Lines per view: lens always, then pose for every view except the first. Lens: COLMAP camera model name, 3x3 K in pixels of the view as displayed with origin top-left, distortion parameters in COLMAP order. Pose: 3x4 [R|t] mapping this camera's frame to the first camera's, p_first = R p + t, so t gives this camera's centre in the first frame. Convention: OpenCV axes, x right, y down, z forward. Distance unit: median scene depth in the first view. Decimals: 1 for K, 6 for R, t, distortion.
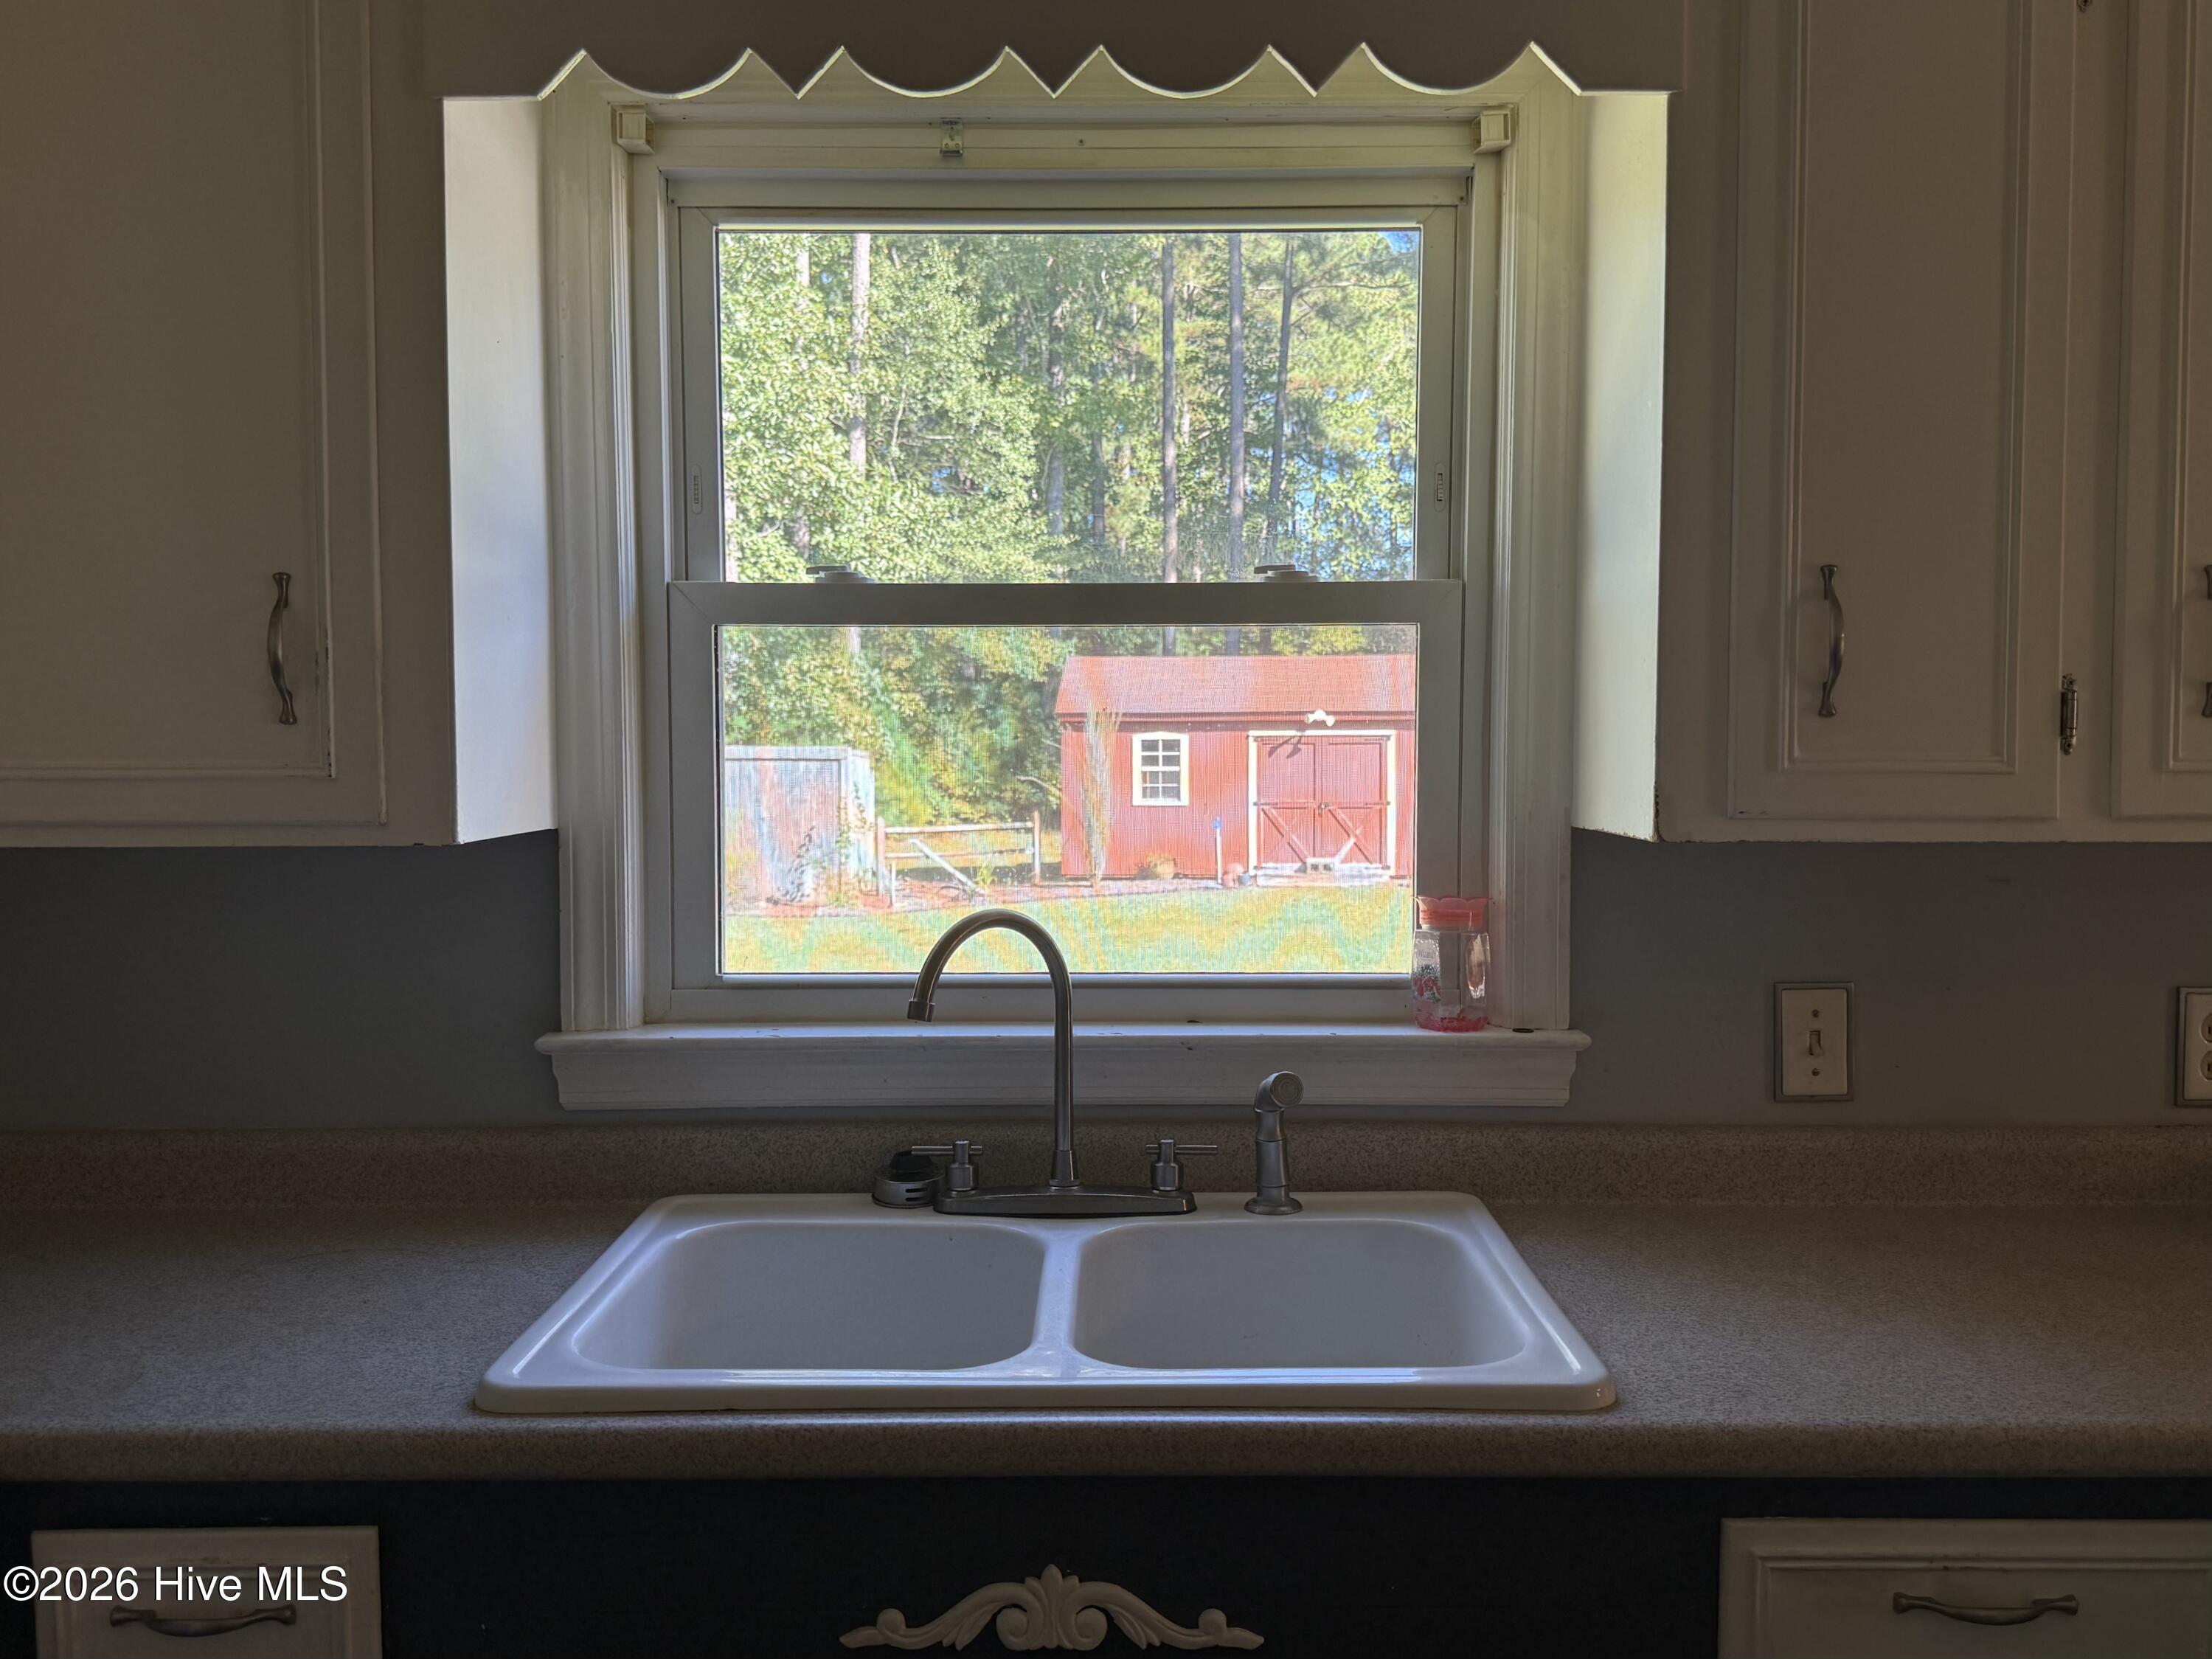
lens RADIAL K [[1826.6, 0, 1099.3], [0, 1826.6, 850.1], [0, 0, 1]] dist [0.051010, -0.100428]
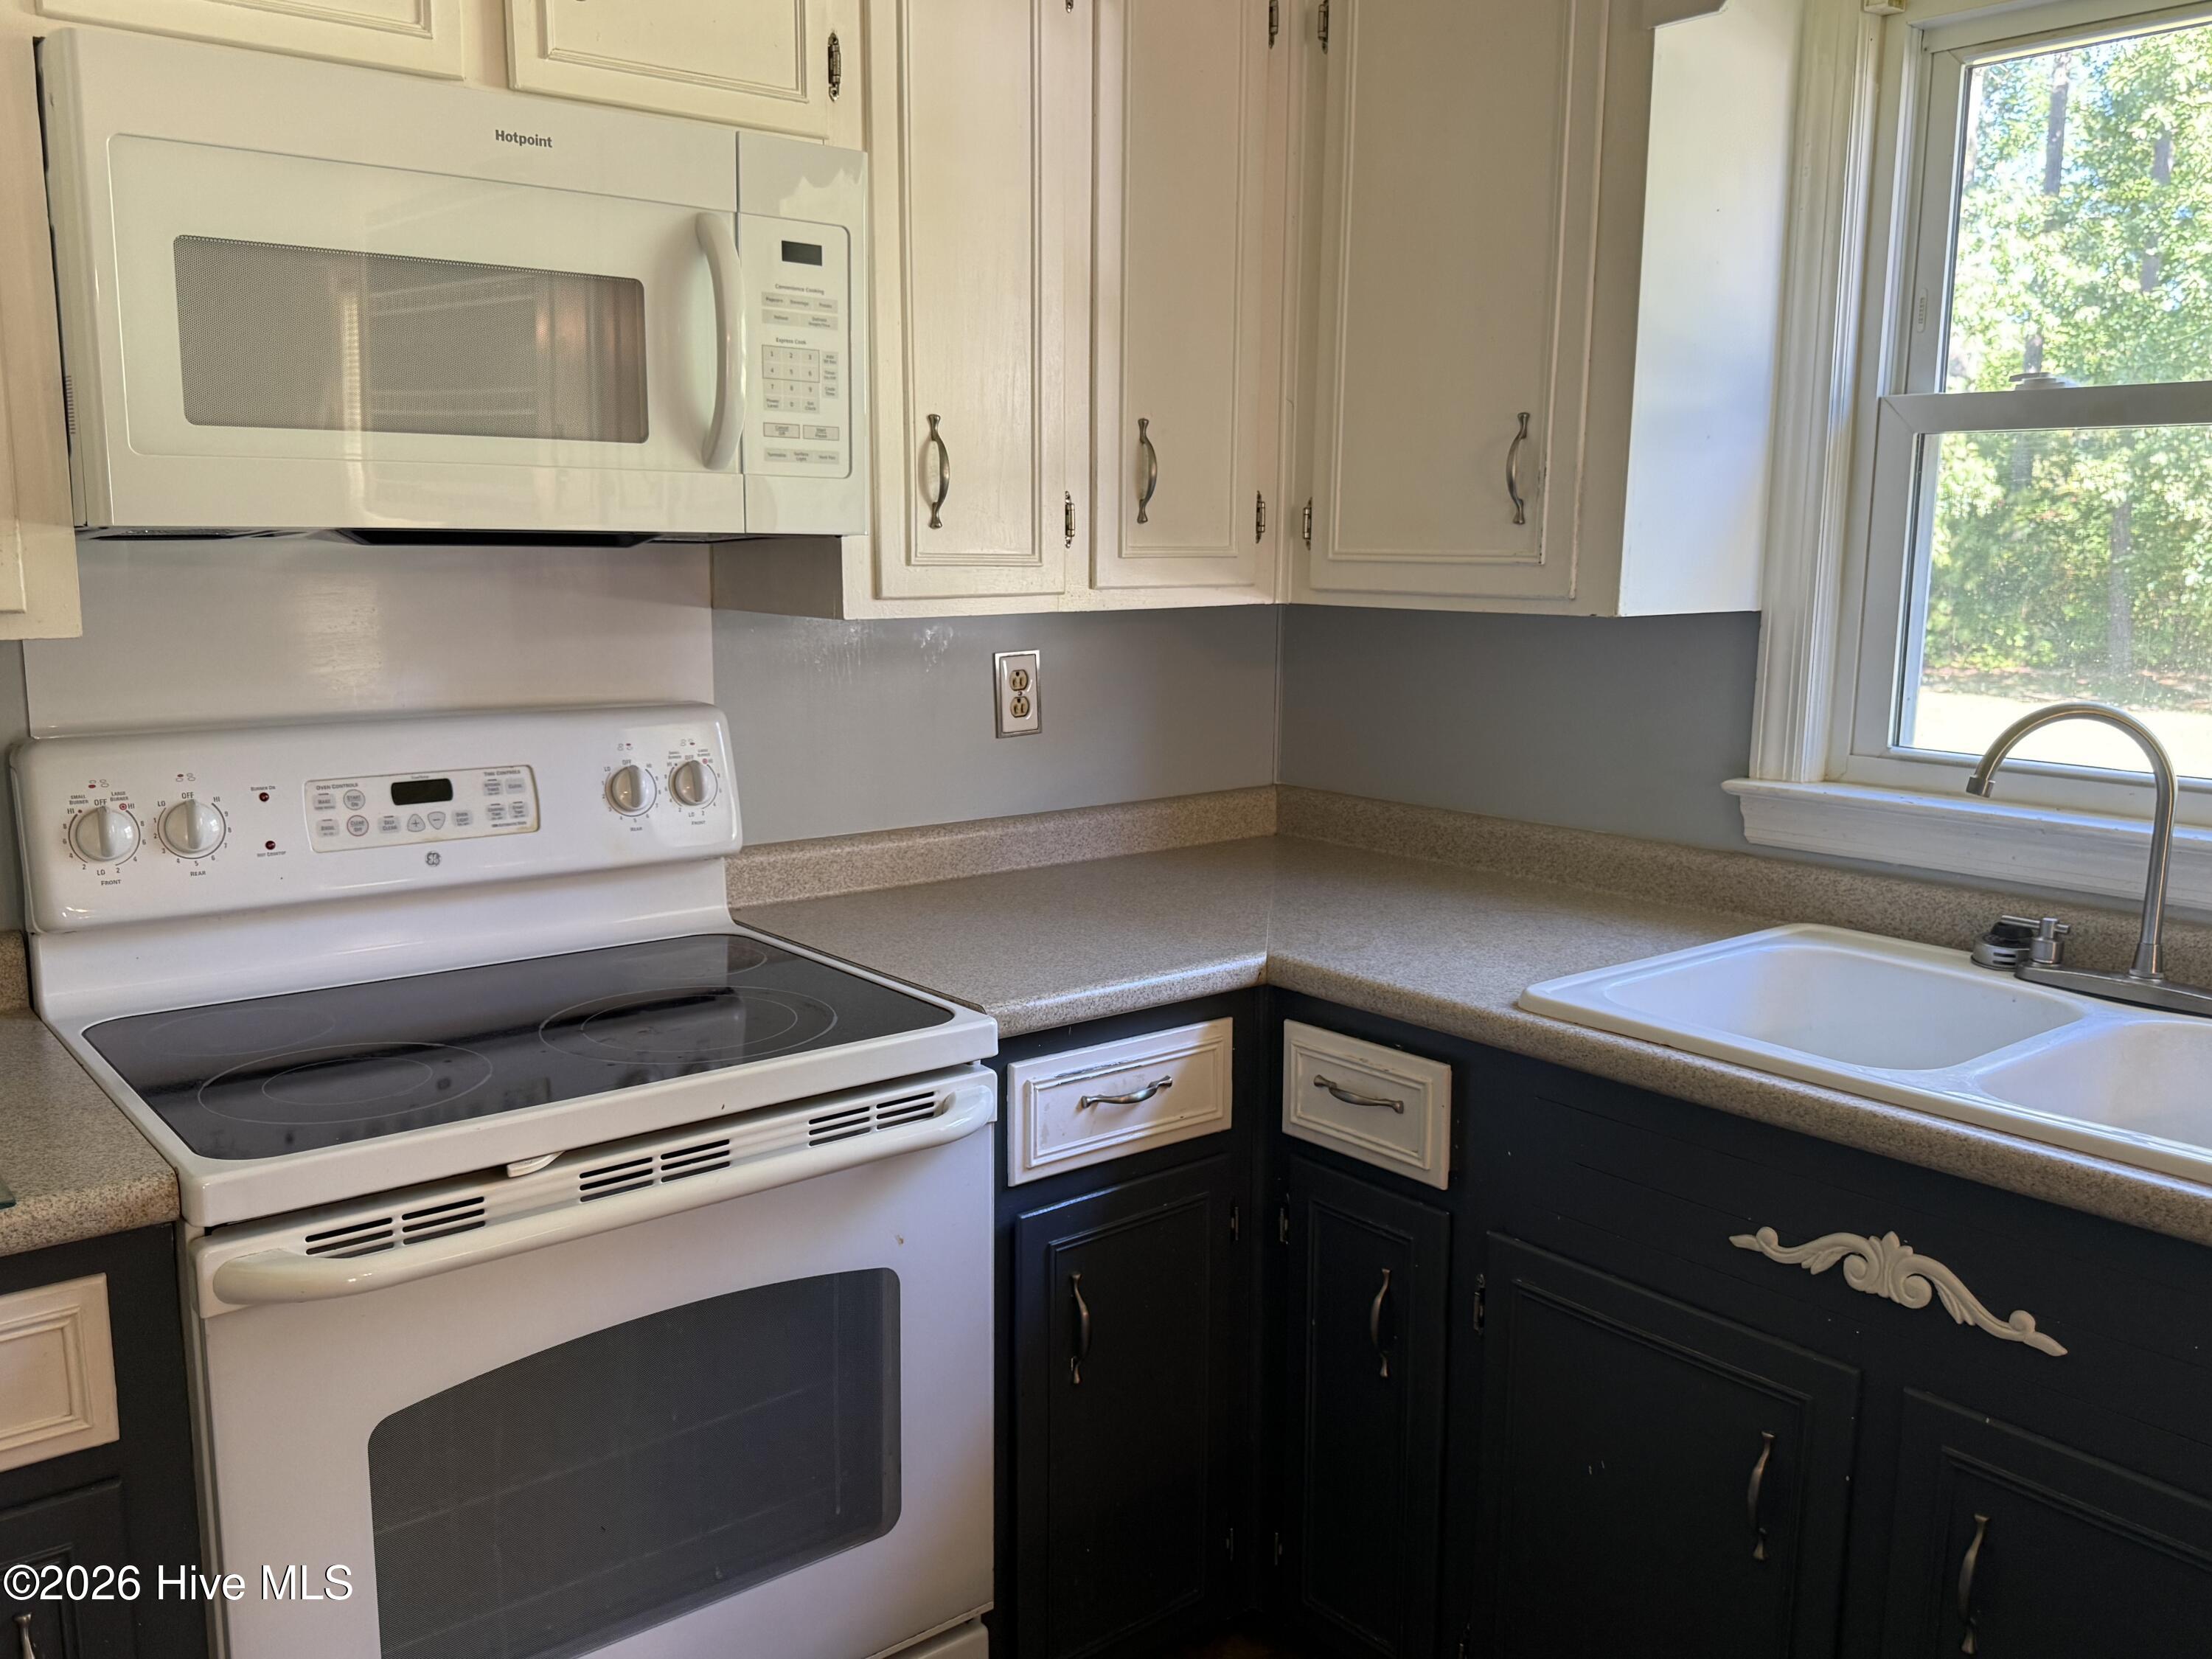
lens RADIAL K [[1826.5, 0, 1104.5], [0, 1826.5, 843.3], [0, 0, 1]] dist [0.051010, -0.100428]
pose [[0.641091, 0.143447, -0.753940, 0.366879], [-0.057843, 0.988614, 0.138913, -0.003340], [0.765282, -0.045446, 0.642089, -0.119811]]
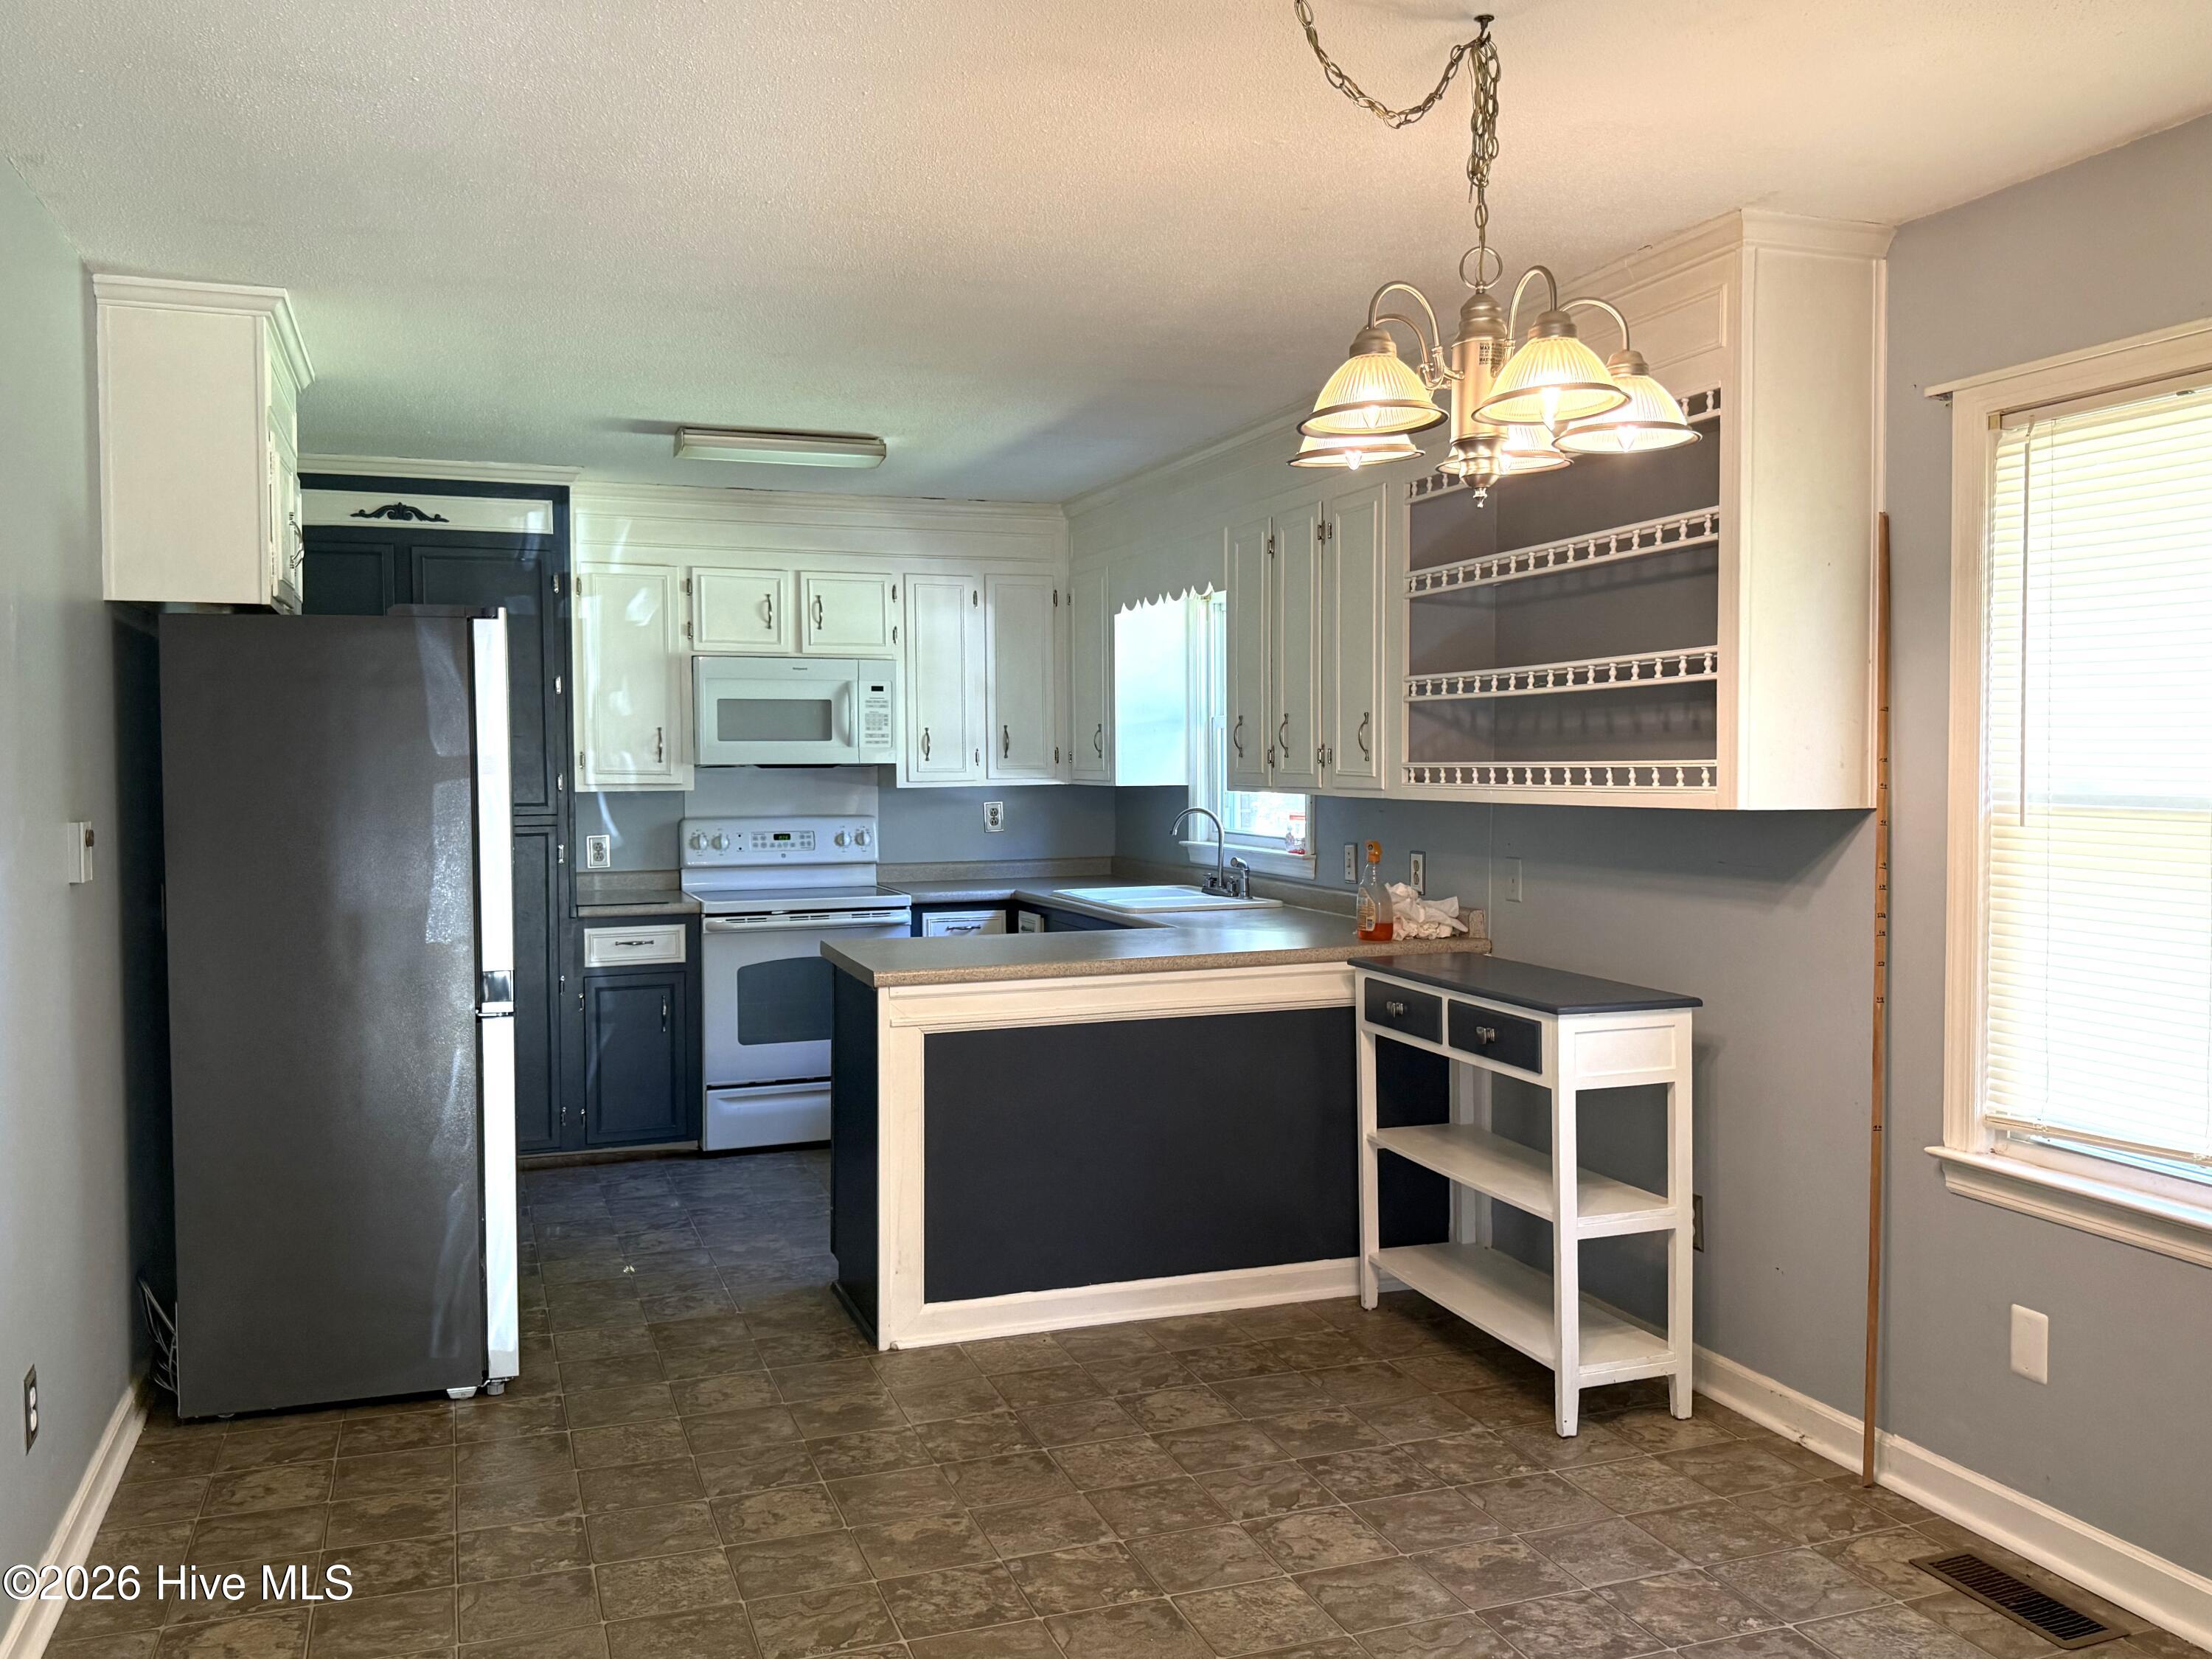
lens RADIAL K [[1826.5, 0, 1107.9], [0, 1826.5, 813.5], [0, 0, 1]] dist [0.051010, -0.100428]
pose [[0.360367, 0.042670, -0.931834, 3.054029], [-0.052589, 0.998294, 0.025376, -0.040260], [0.931327, 0.039859, 0.361996, -0.475791]]
